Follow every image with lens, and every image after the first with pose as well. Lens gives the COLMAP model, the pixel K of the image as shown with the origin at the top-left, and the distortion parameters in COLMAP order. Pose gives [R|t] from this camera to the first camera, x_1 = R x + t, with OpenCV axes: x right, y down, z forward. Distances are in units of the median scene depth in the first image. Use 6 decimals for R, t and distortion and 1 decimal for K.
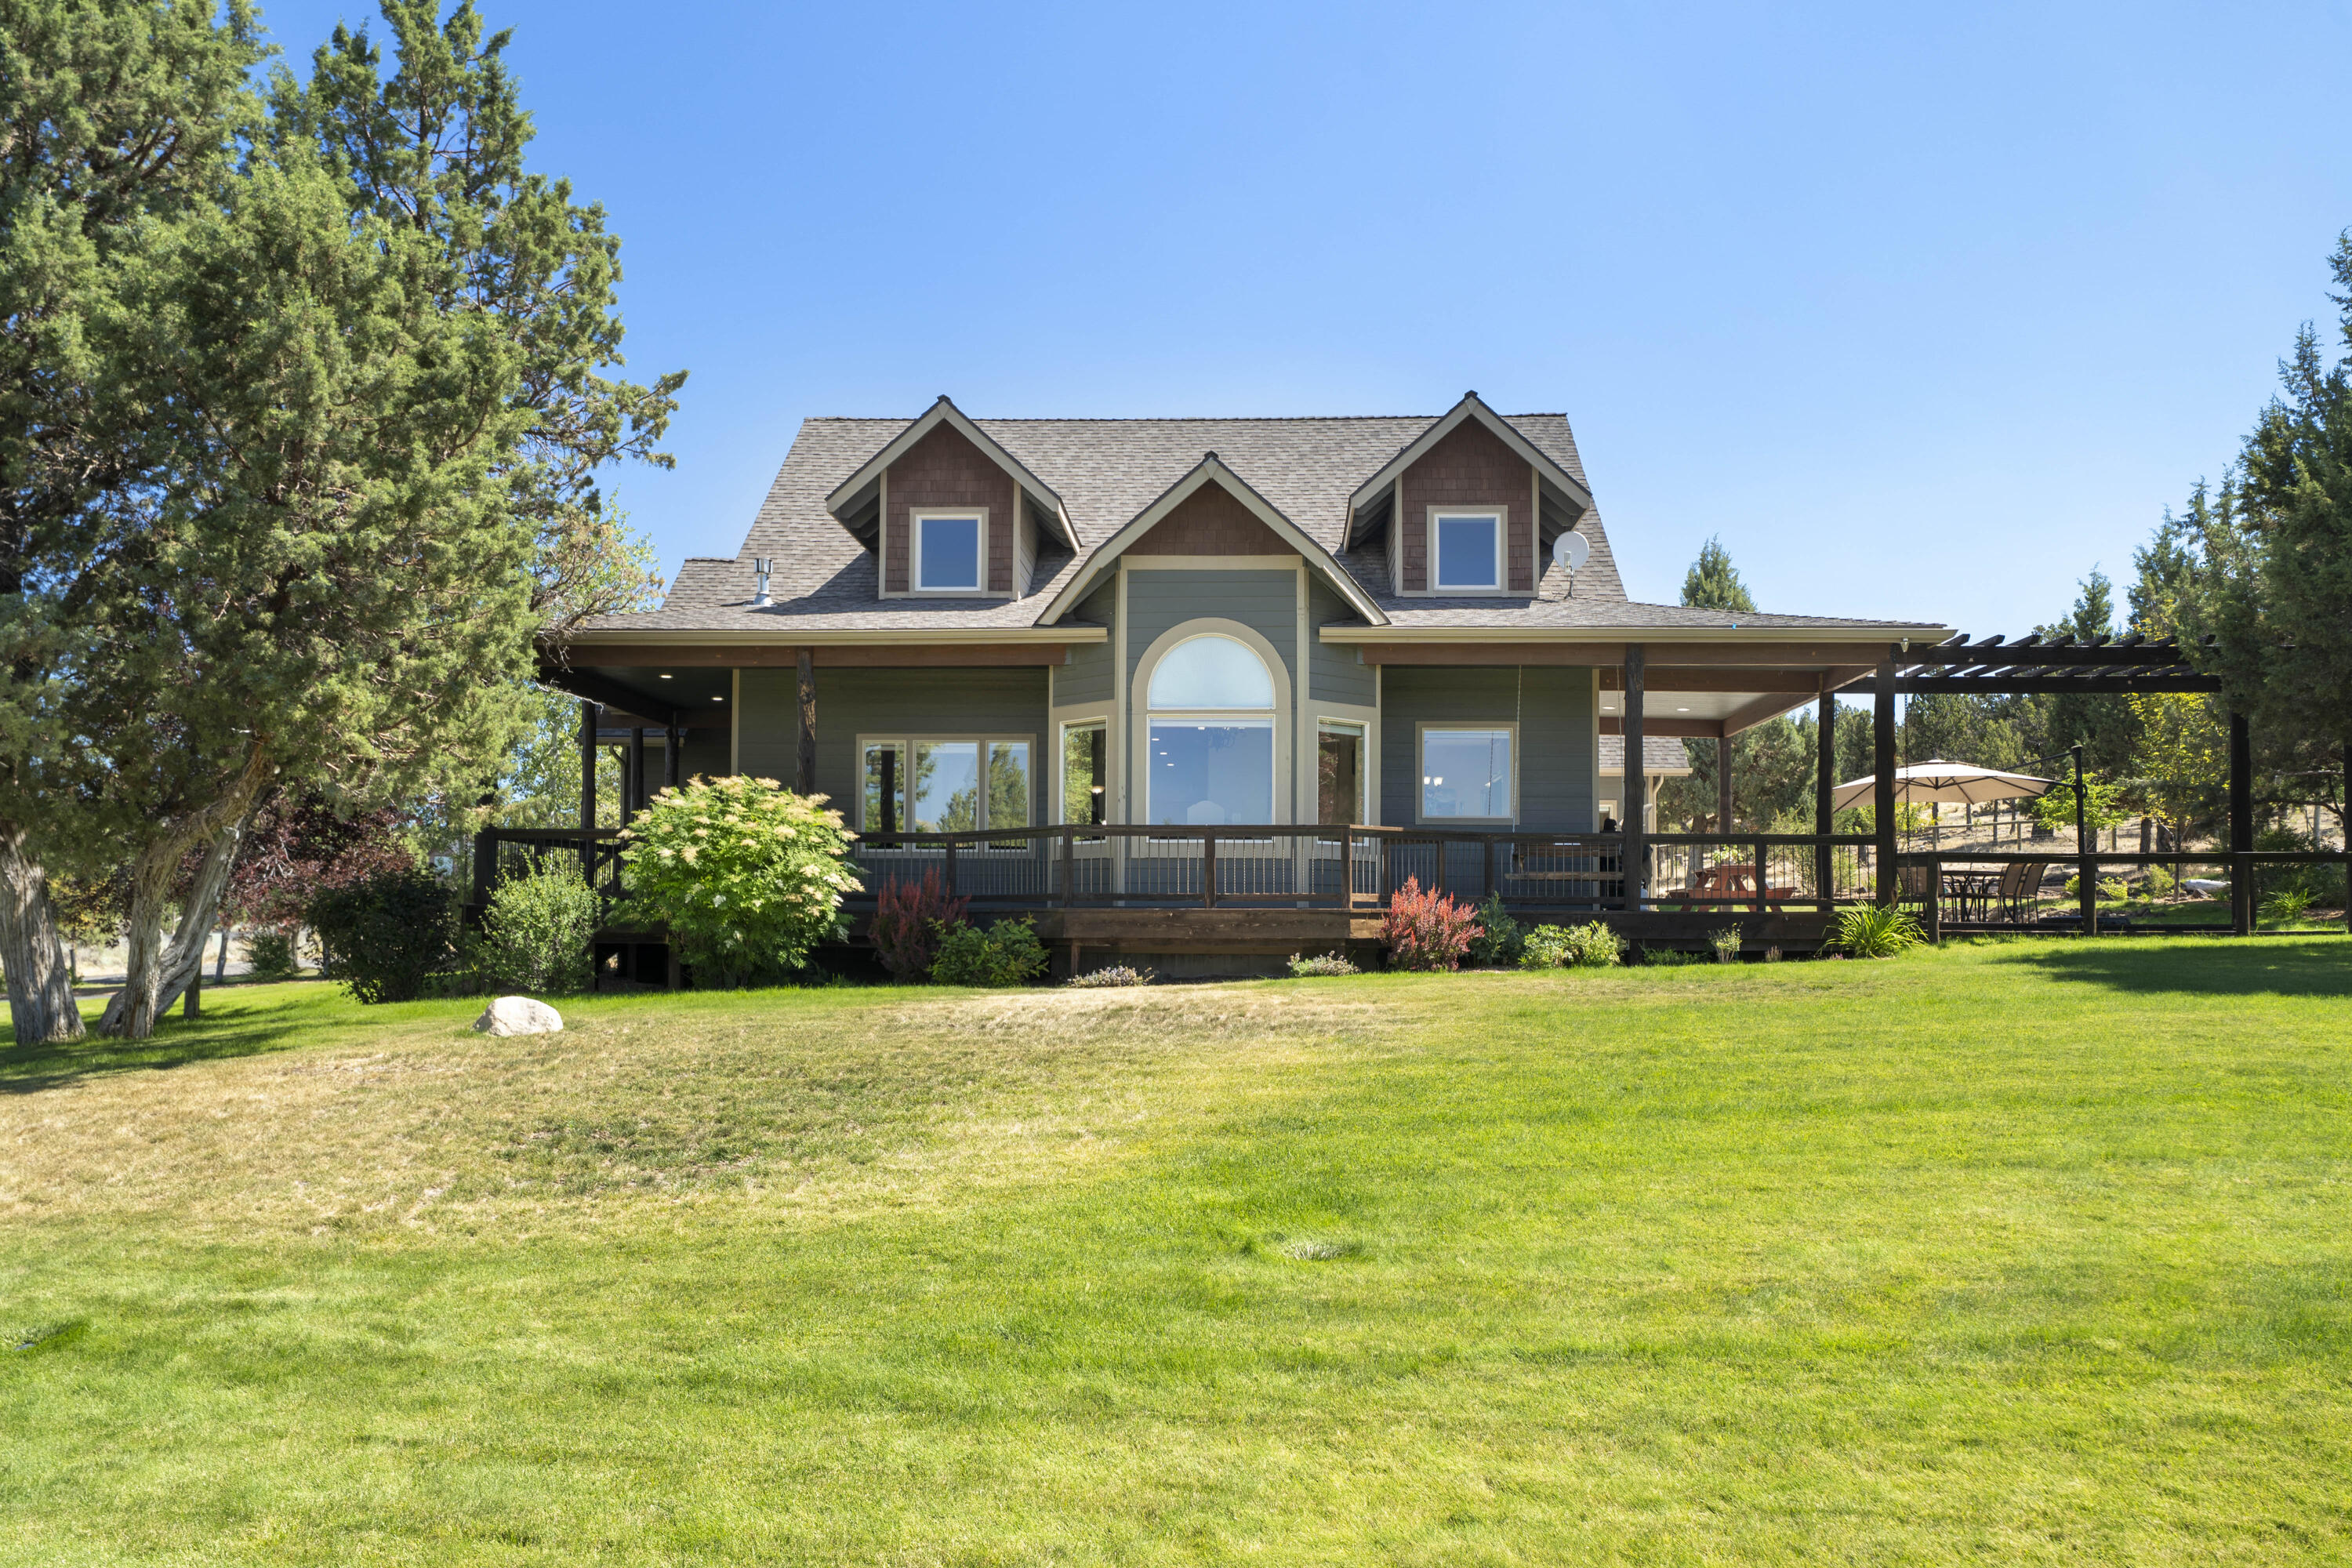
lens RADIAL K [[1759.0, 0, 1175.0], [0, 1759.0, 785.7], [0, 0, 1]] dist [0.001605, 0.000448]
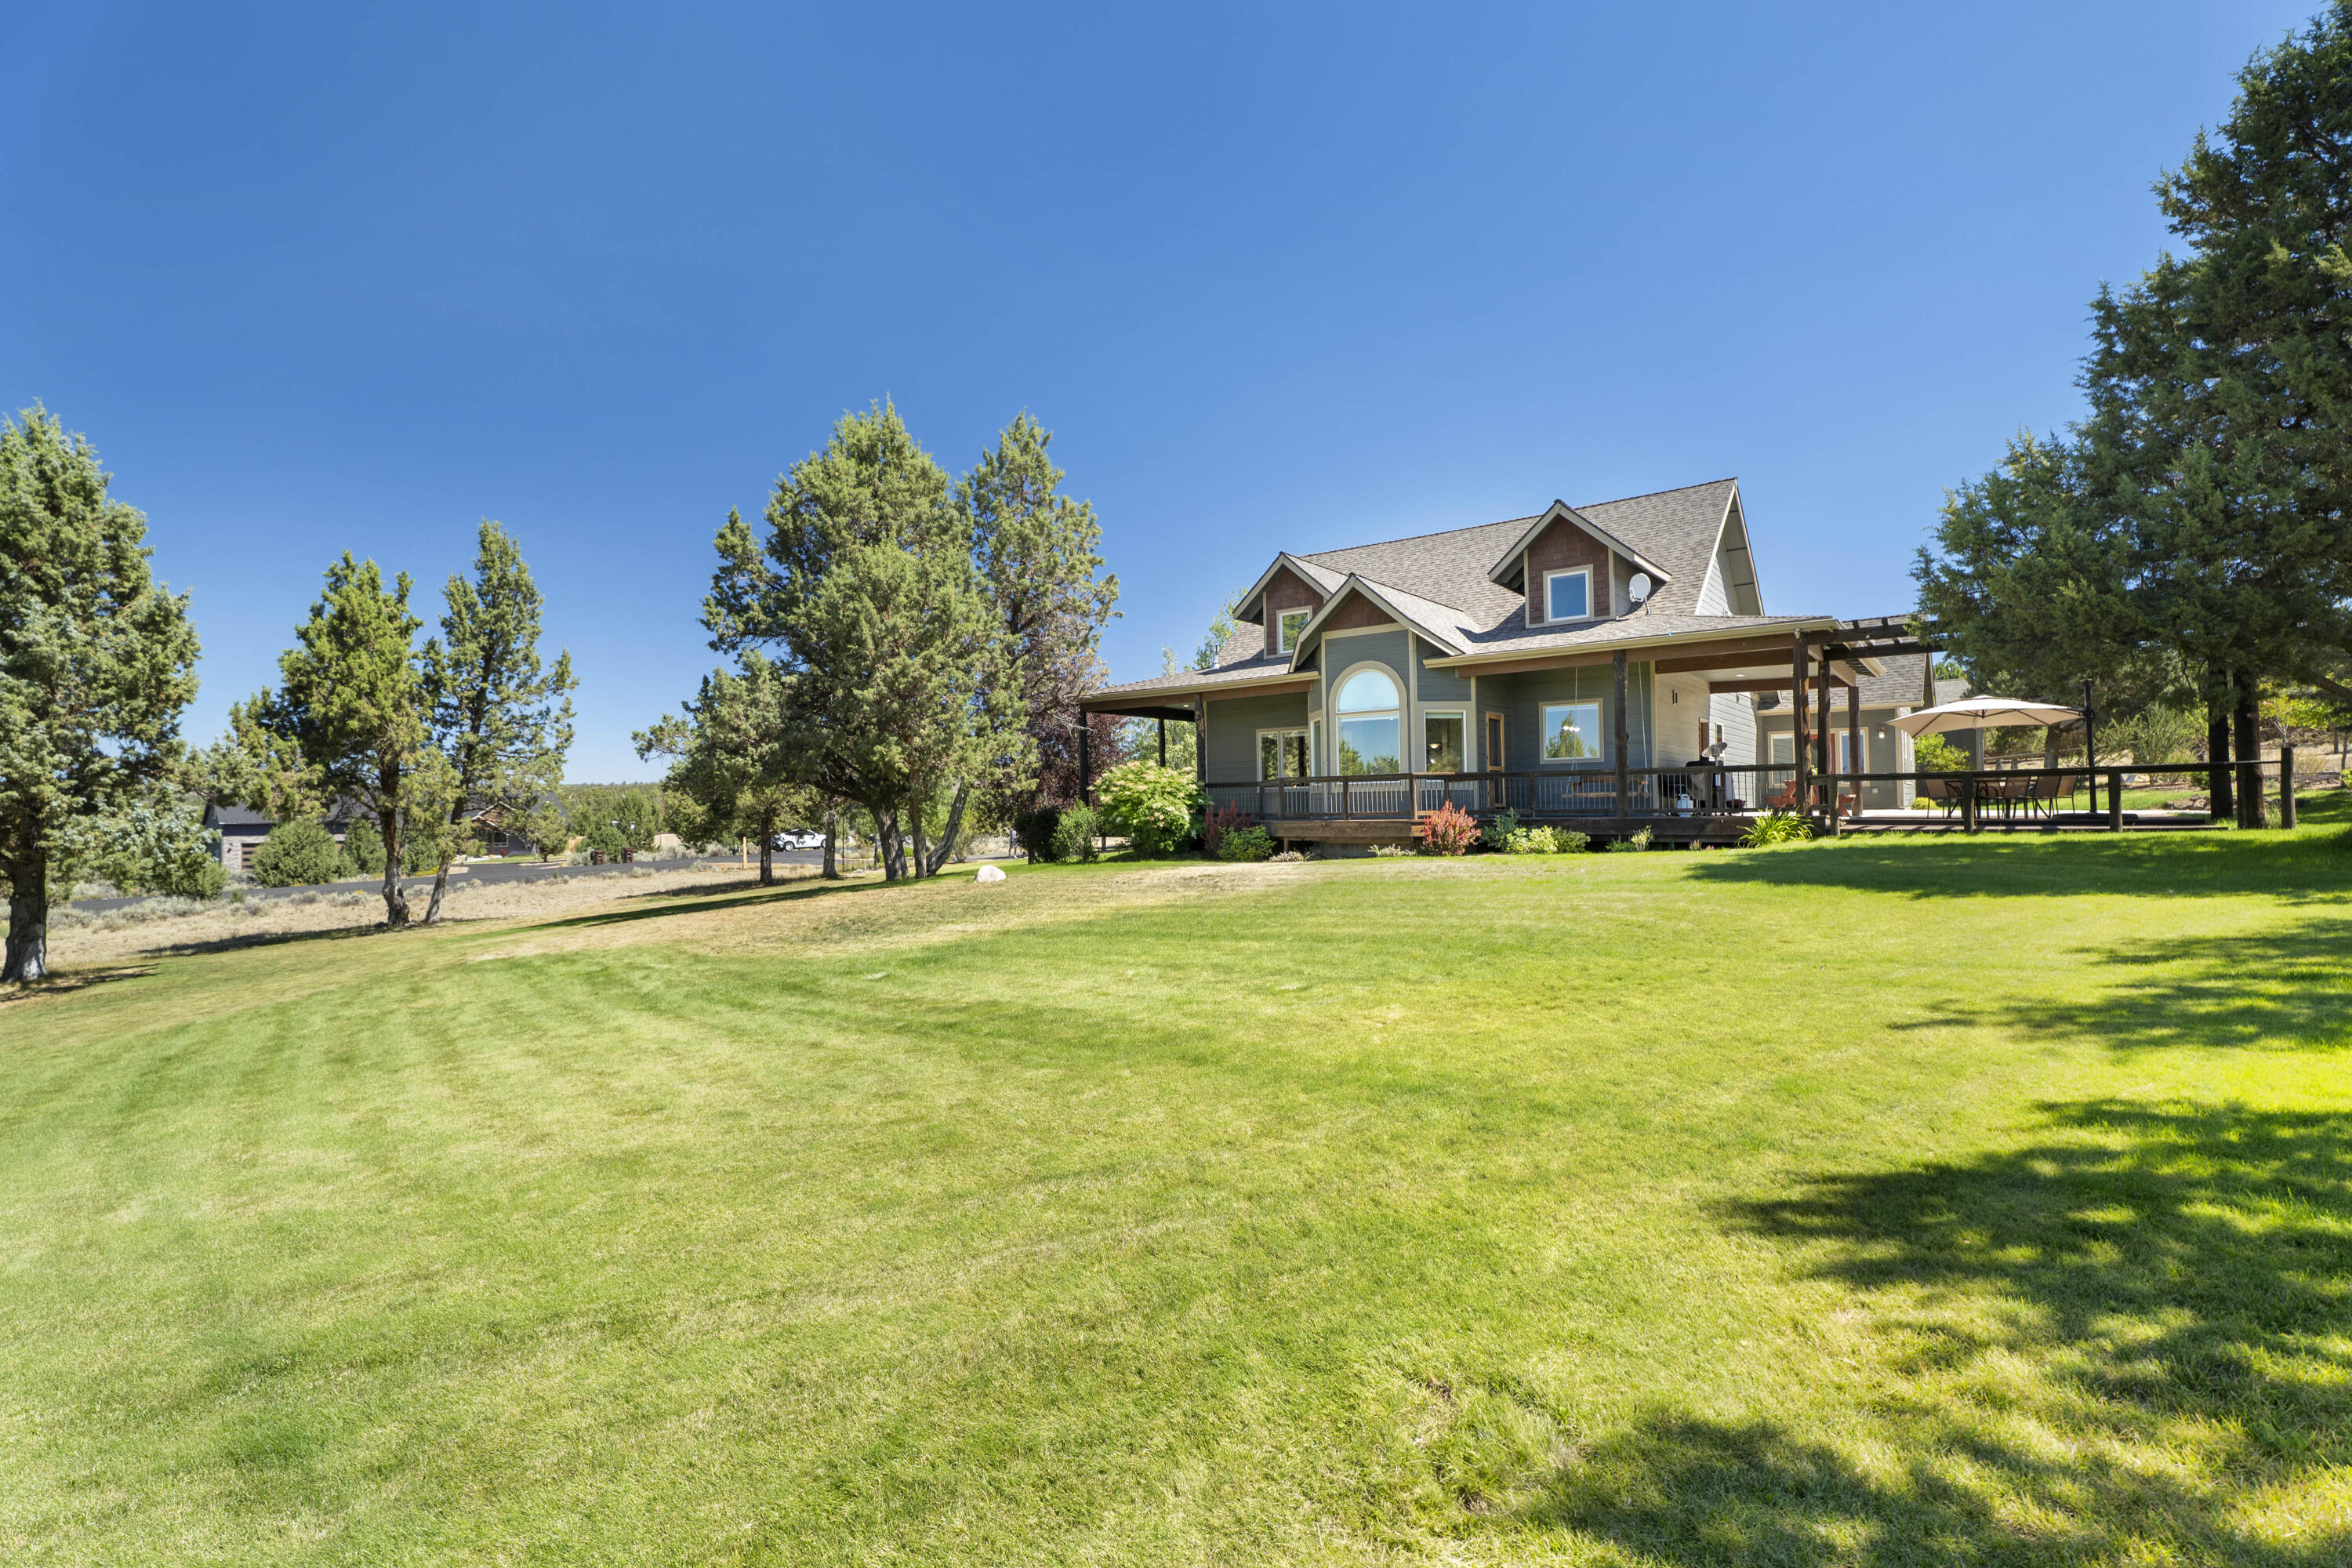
lens RADIAL K [[1052.9, 0, 1177.5], [0, 1052.9, 783.9], [0, 0, 1]] dist [-0.001369, -0.000028]
pose [[0.818996, -0.029626, -0.573034, 0.476437], [0.051705, 0.998414, 0.022280, -0.002163], [0.571465, -0.047876, 0.819229, -0.004404]]
